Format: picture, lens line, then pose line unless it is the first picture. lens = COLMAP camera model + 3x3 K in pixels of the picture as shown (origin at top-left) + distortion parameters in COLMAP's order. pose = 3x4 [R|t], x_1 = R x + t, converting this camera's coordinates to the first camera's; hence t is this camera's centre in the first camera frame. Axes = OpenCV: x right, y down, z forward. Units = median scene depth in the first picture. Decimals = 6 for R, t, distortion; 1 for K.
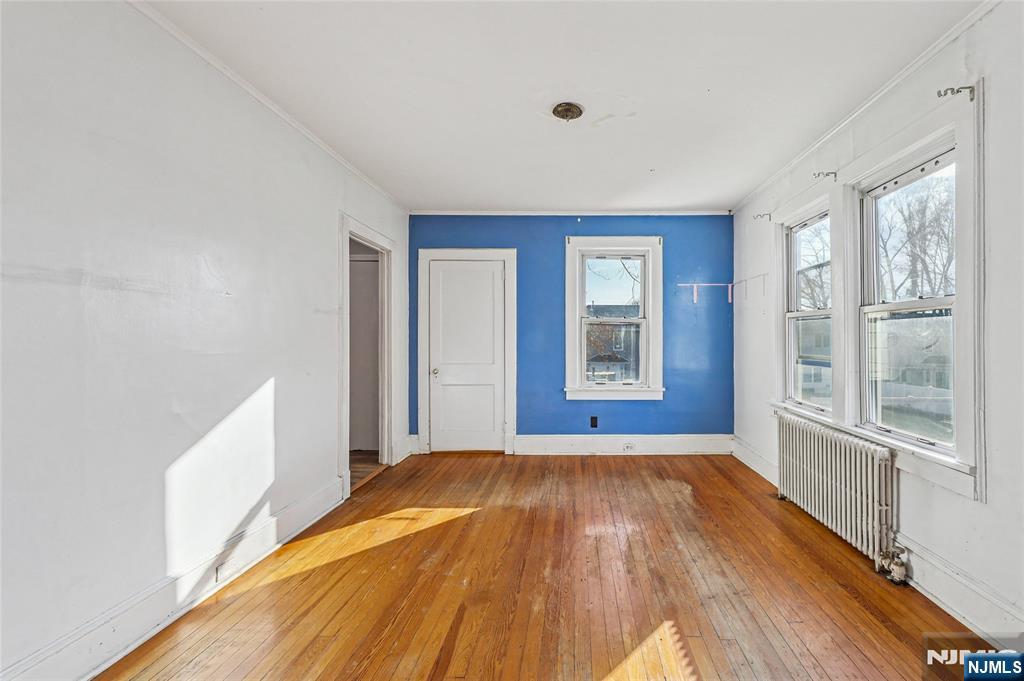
lens RADIAL K [[443.5, 0, 515.0], [0, 443.5, 333.3], [0, 0, 1]] dist [0.000102, -0.000033]
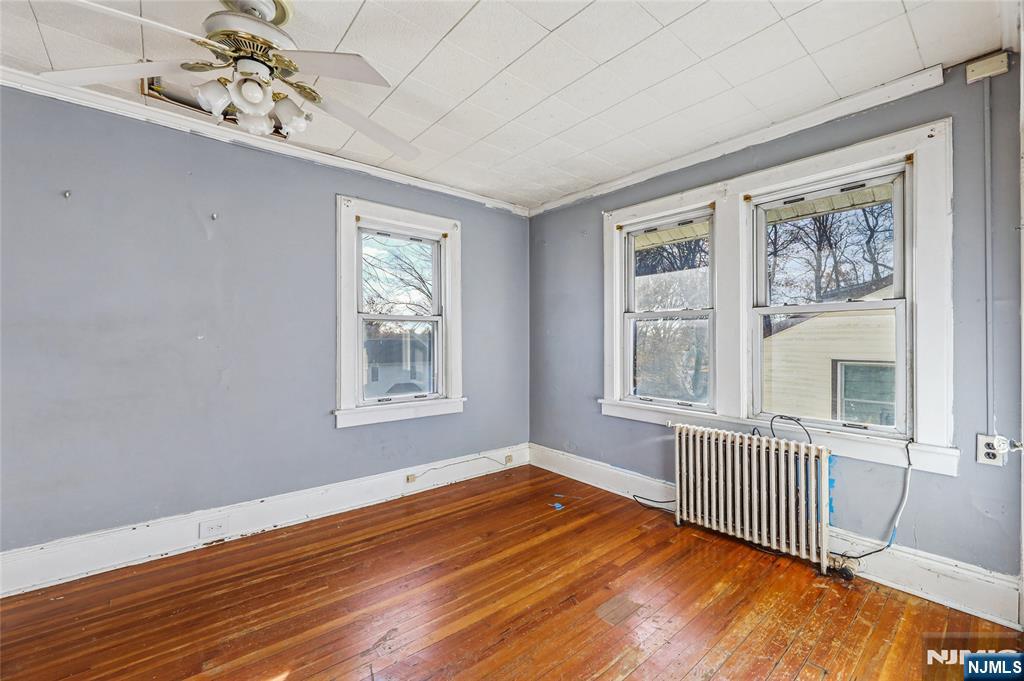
lens RADIAL K [[424.7, 0, 515.3], [0, 424.7, 339.0], [0, 0, 1]] dist [-0.015529, 0.001479]
pose [[0.662706, 0.000671, 0.748879, -0.221508], [-0.003644, 0.999991, 0.002329, 0.007236], [-0.748871, -0.004273, 0.662702, 0.390630]]
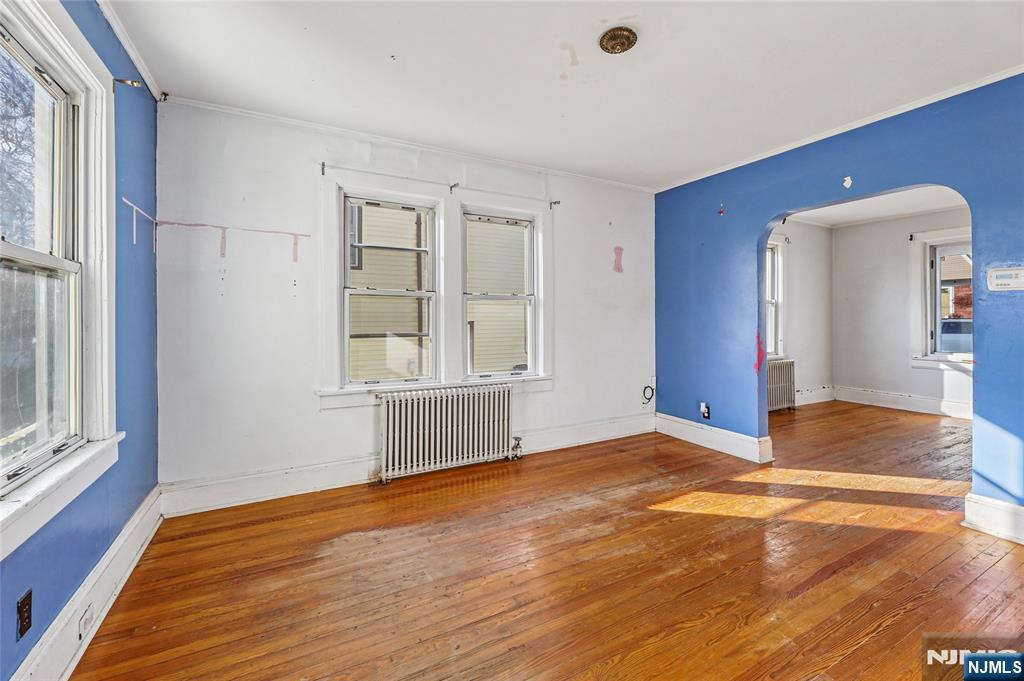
lens RADIAL K [[424.7, 0, 519.1], [0, 424.7, 319.0], [0, 0, 1]] dist [-0.015529, 0.001479]
pose [[-0.593010, 0.001124, 0.805195, -0.339342], [-0.009075, 0.999926, -0.008079, 0.013478], [-0.805144, -0.012098, -0.592956, 1.362049]]
